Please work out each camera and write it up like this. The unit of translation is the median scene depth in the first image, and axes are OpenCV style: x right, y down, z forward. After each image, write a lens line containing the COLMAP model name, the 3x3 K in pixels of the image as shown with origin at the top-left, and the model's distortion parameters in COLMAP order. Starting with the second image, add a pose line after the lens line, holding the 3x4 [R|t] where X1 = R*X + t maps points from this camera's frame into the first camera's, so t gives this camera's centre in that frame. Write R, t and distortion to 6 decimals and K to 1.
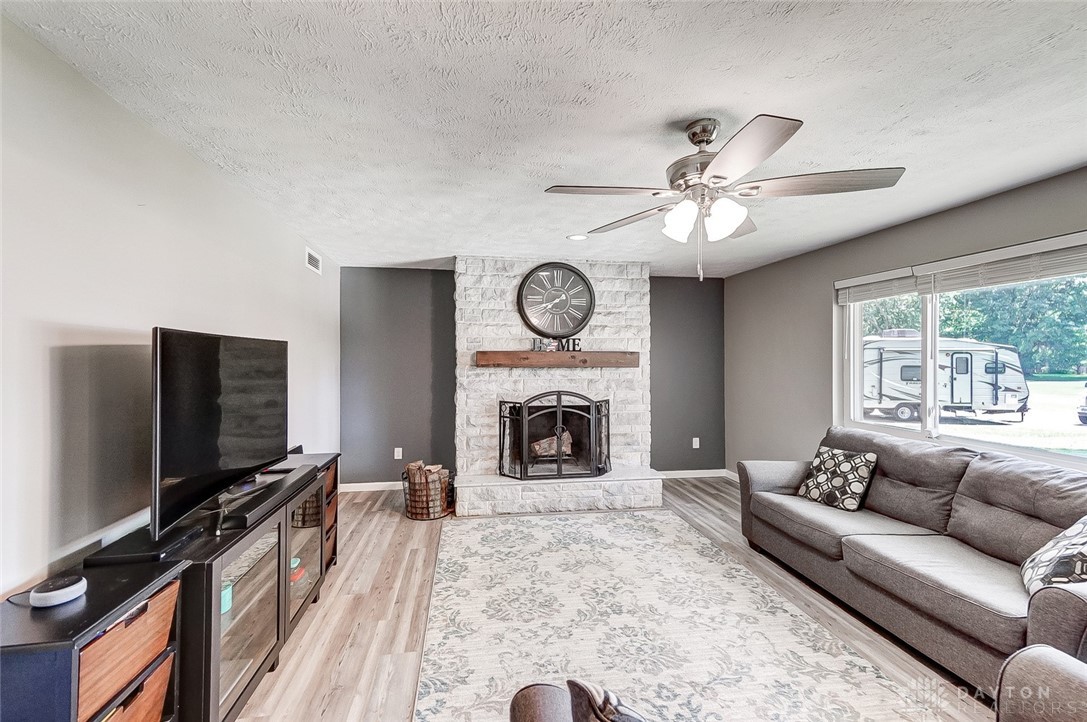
lens RADIAL K [[472.0, 0, 538.8], [0, 472.0, 355.3], [0, 0, 1]] dist [0.033261, 0.000168]
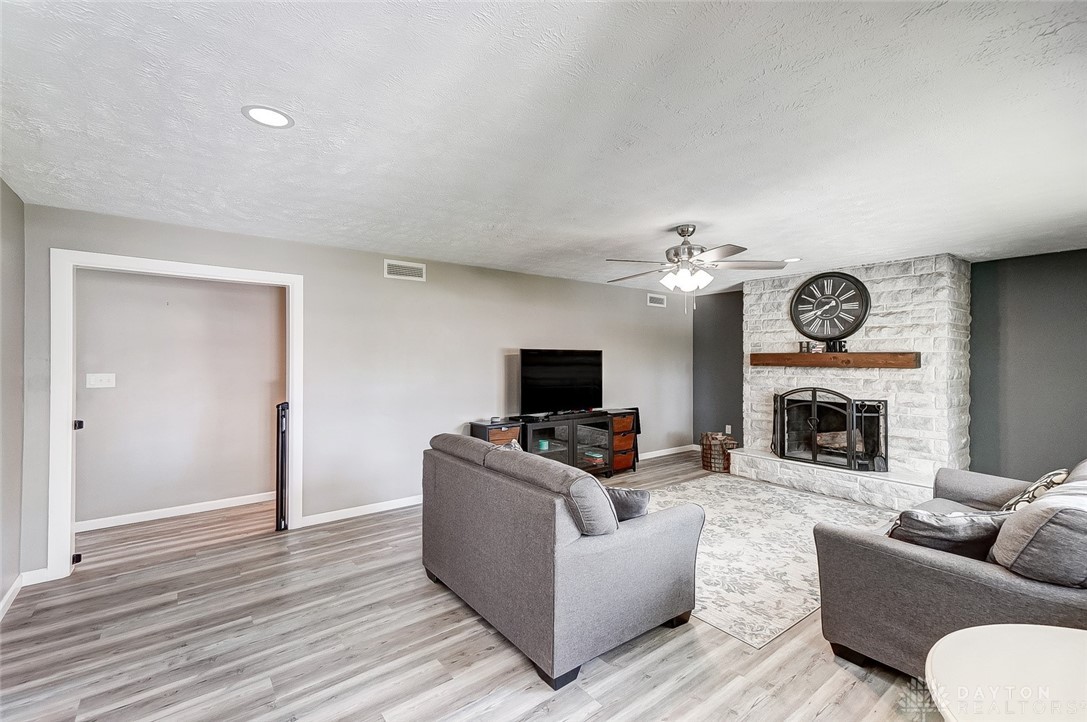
lens RADIAL K [[472.0, 0, 538.7], [0, 472.0, 360.5], [0, 0, 1]] dist [0.033261, 0.000168]
pose [[0.475199, 0.003736, -0.879870, 0.718171], [0.003247, 0.999977, 0.005999, 0.000678], [0.879872, -0.005708, 0.475176, -0.131823]]
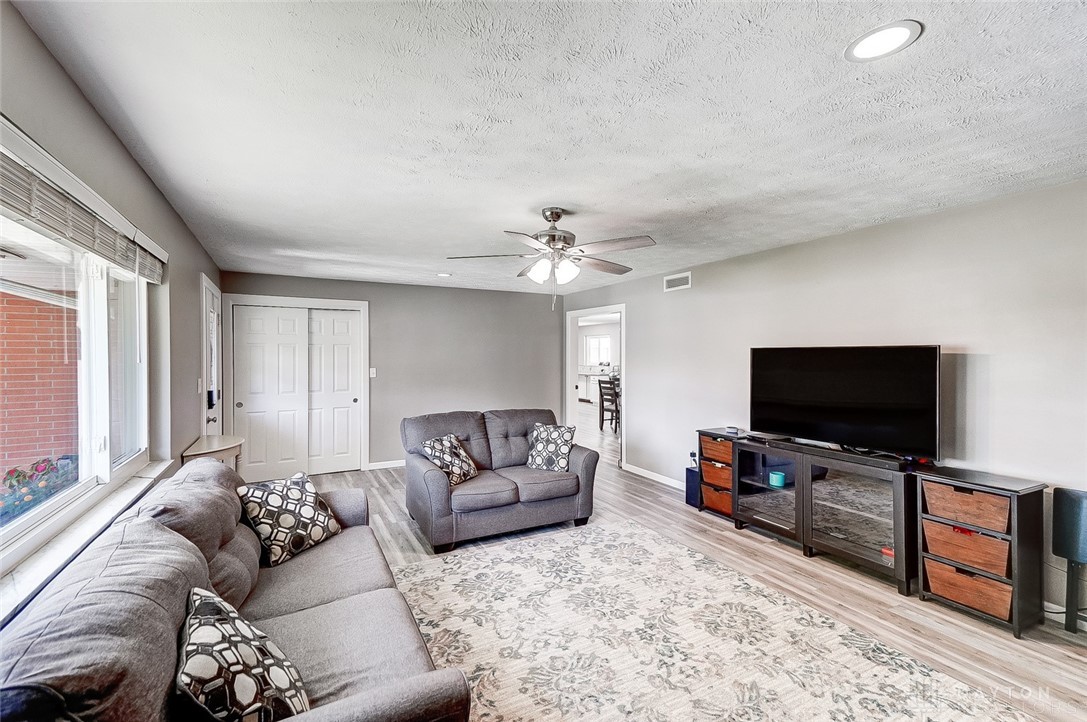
lens RADIAL K [[472.0, 0, 536.5], [0, 472.0, 358.6], [0, 0, 1]] dist [0.033261, 0.000168]
pose [[-0.947778, -0.000079, -0.318931, 0.390572], [-0.001487, 0.999990, 0.004169, -0.003034], [0.318928, 0.004426, -0.947769, 1.079219]]
